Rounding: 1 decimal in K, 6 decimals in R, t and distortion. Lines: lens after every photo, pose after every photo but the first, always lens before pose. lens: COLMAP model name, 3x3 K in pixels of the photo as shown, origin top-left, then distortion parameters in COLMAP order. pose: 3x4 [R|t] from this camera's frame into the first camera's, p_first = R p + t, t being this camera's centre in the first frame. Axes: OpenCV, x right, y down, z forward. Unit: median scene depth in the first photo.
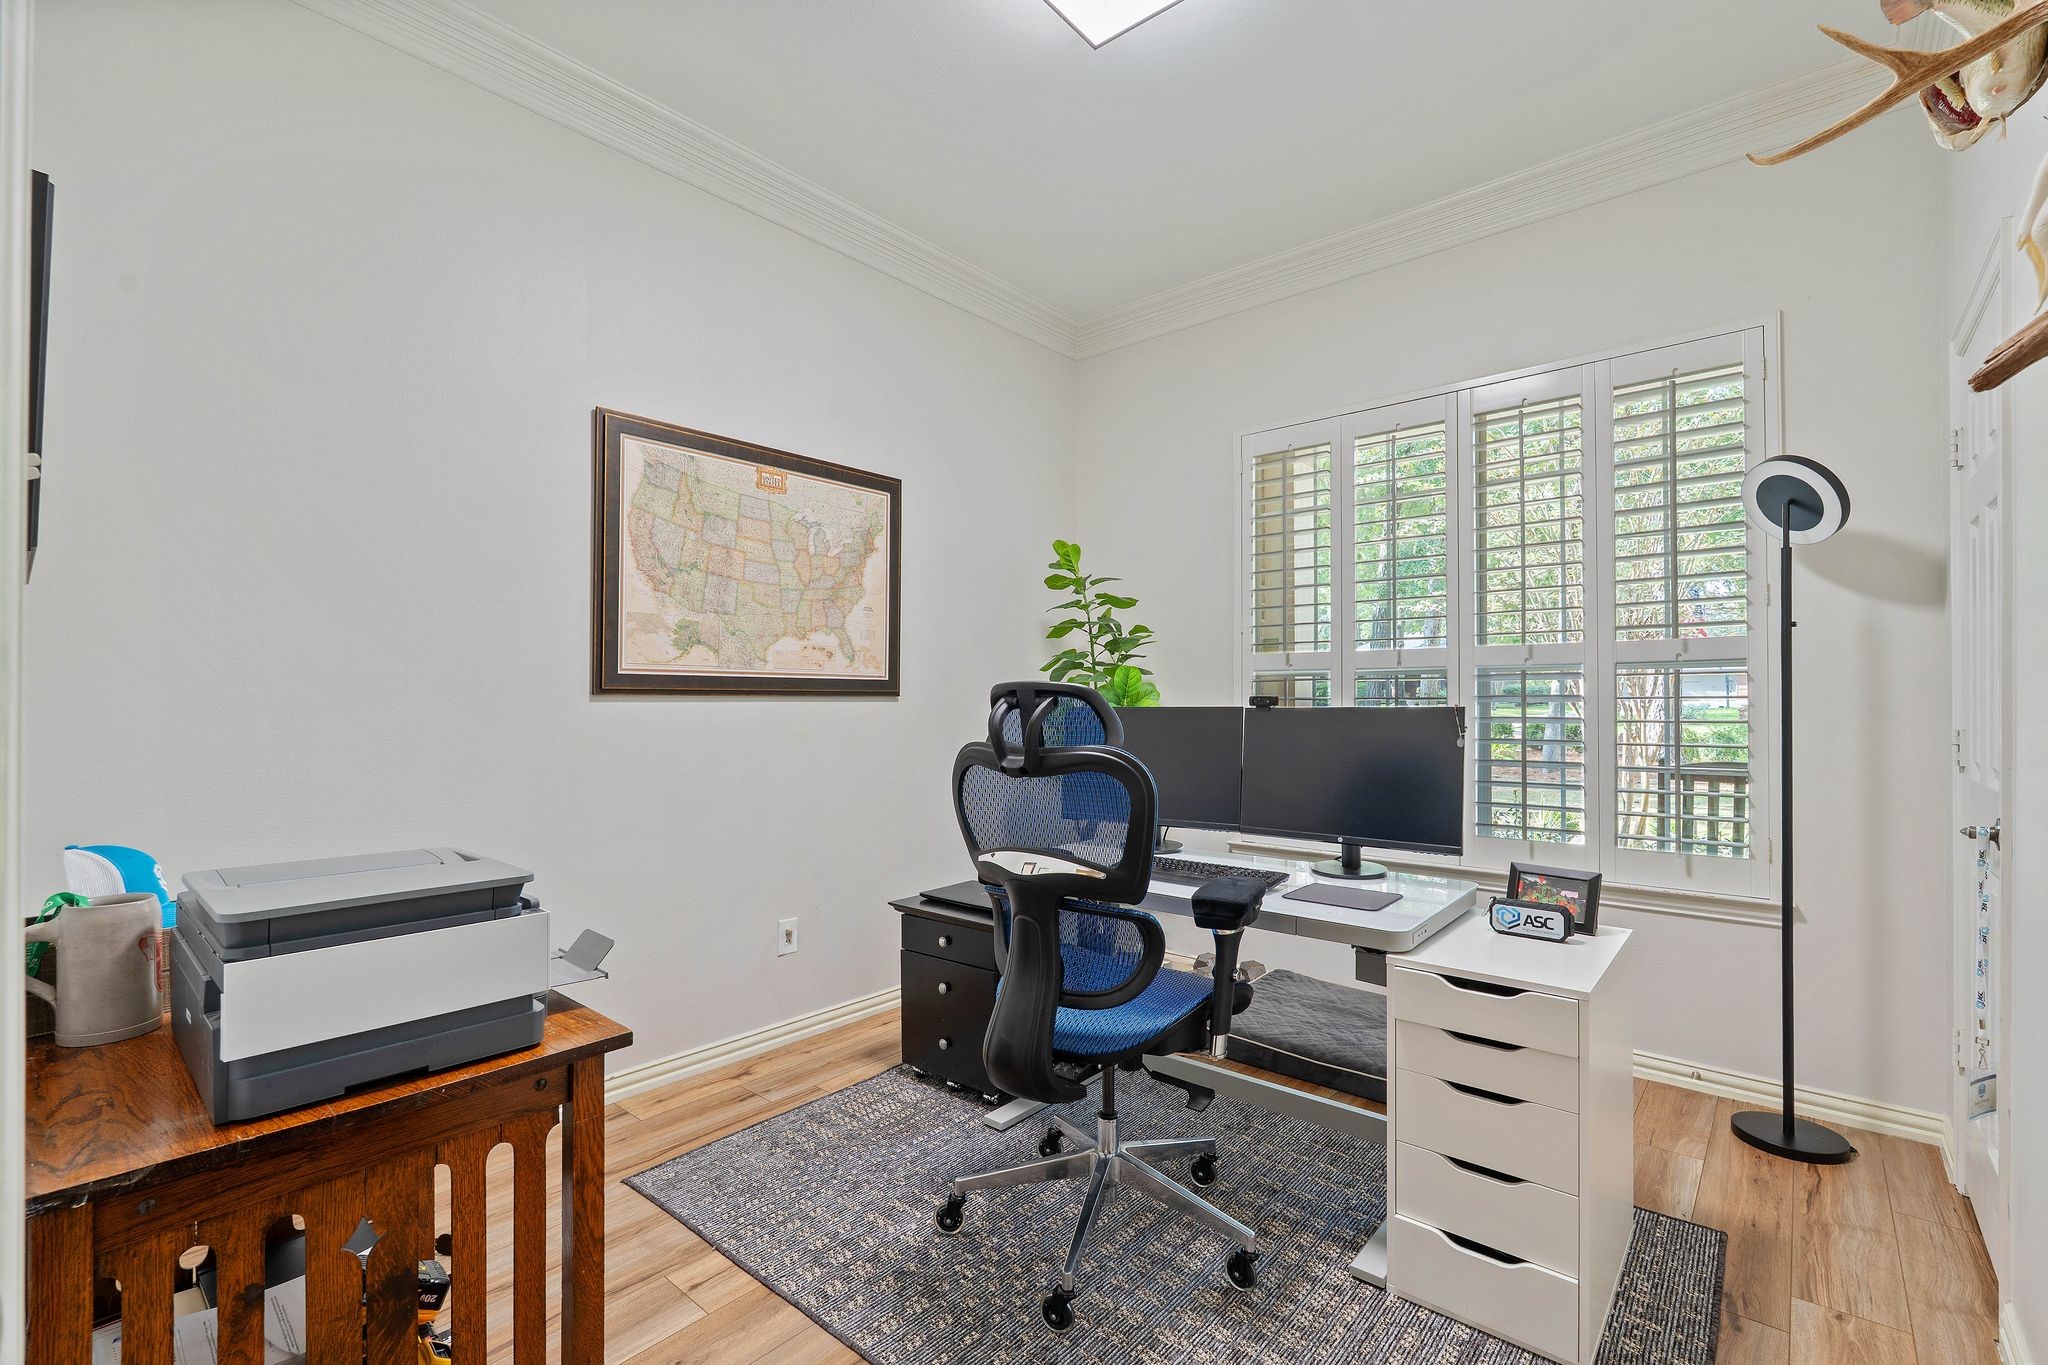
lens RADIAL K [[892.3, 0, 1031.2], [0, 892.3, 686.7], [0, 0, 1]] dist [-0.001369, -0.000109]
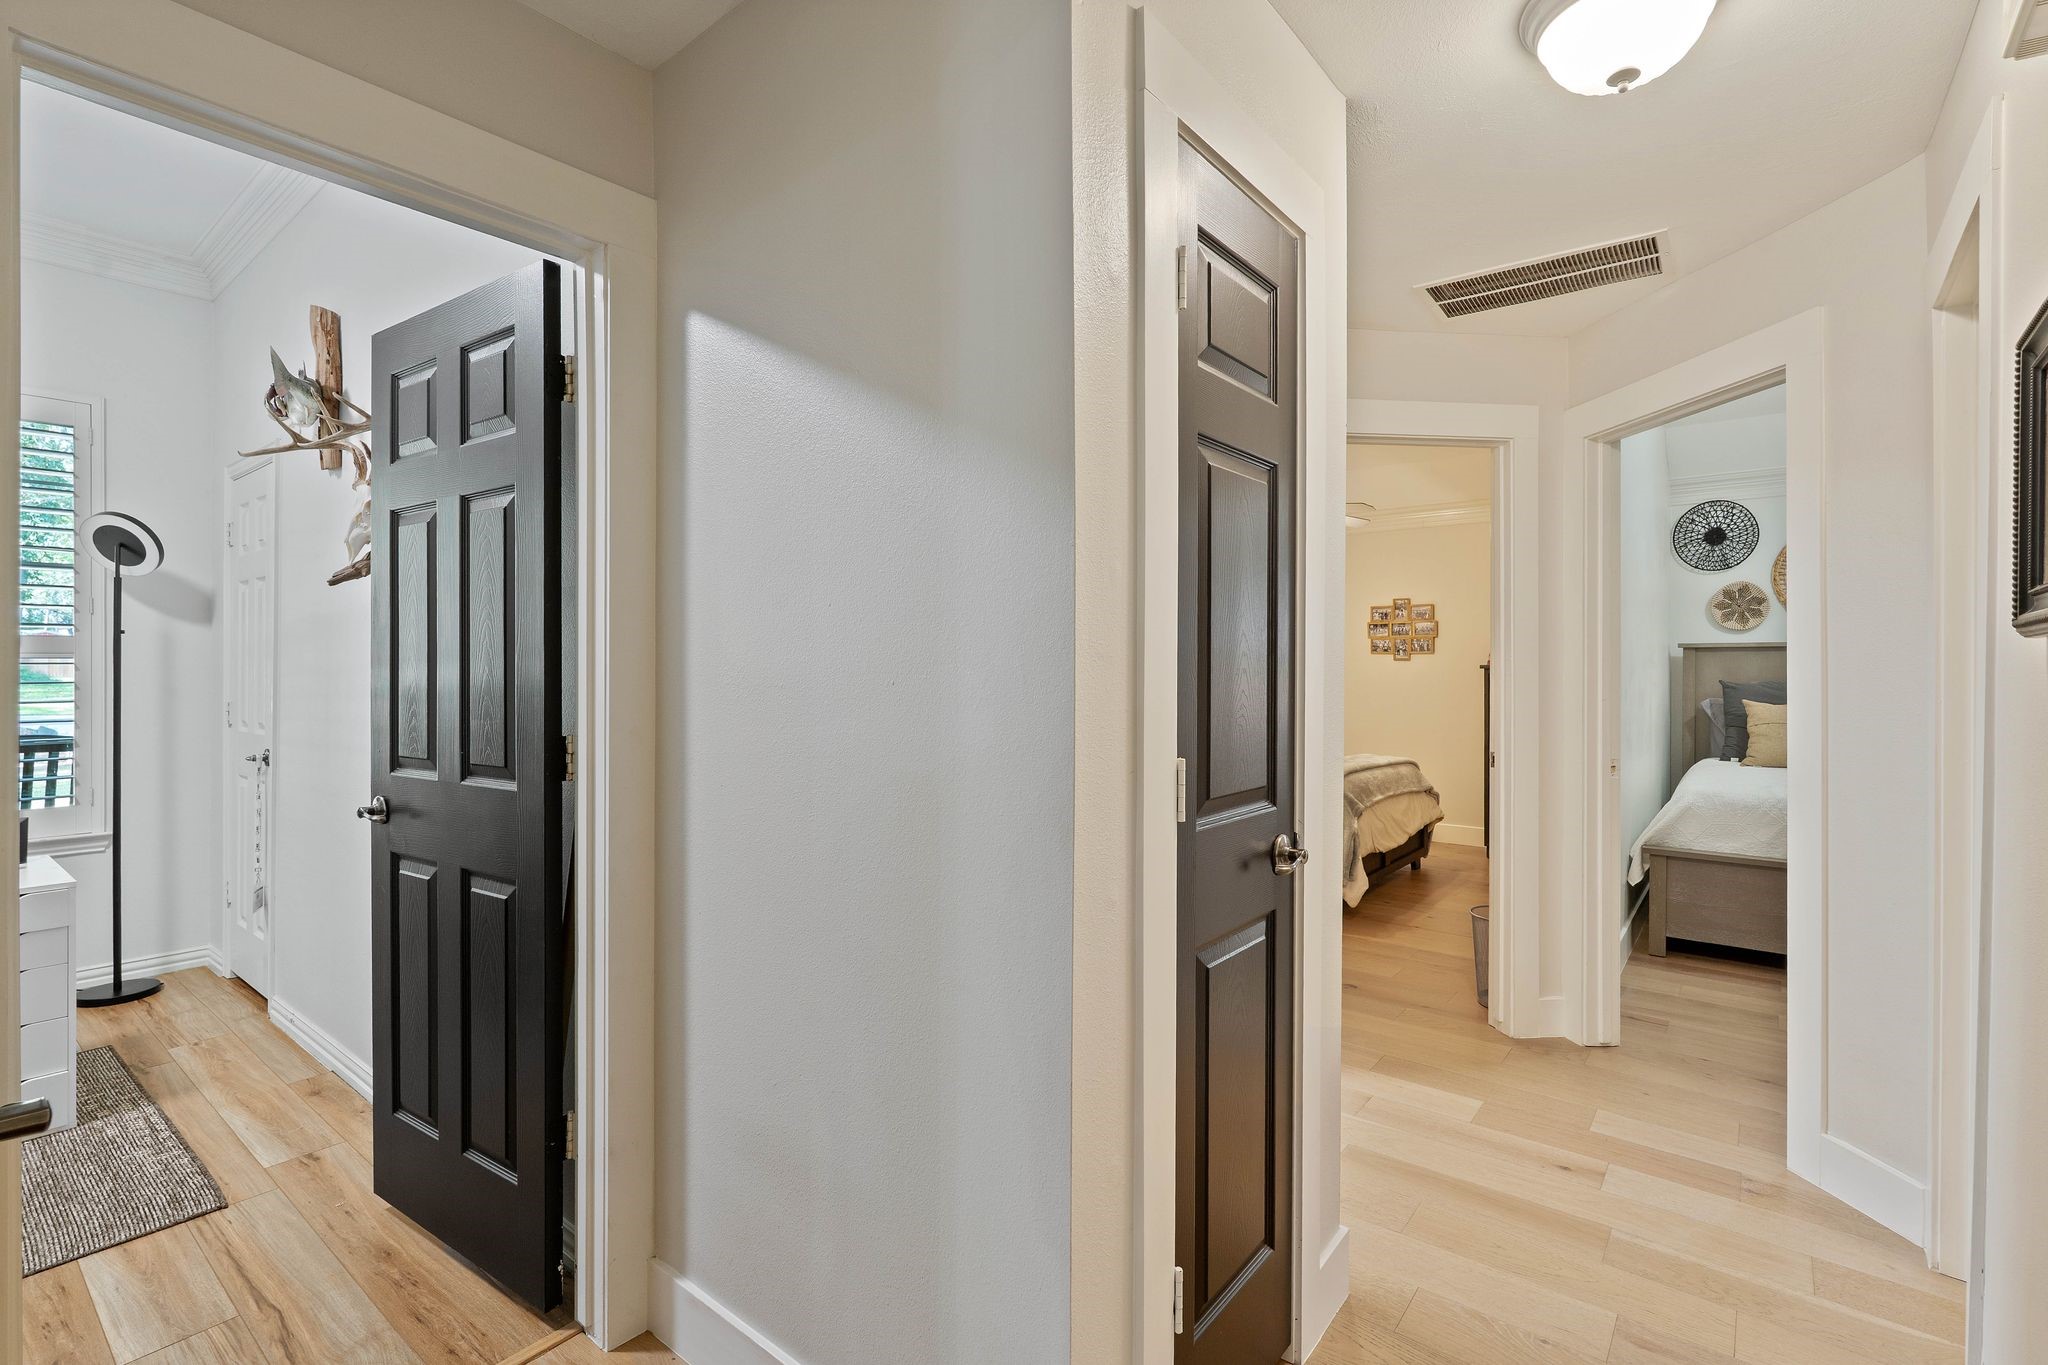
lens RADIAL K [[944.2, 0, 1031.4], [0, 944.2, 669.6], [0, 0, 1]] dist [-0.004433, 0.000507]
pose [[-0.041626, -0.006489, 0.999112, -0.714438], [-0.014287, 0.999881, 0.005899, -0.040550], [-0.999031, -0.014029, -0.041714, -0.390739]]
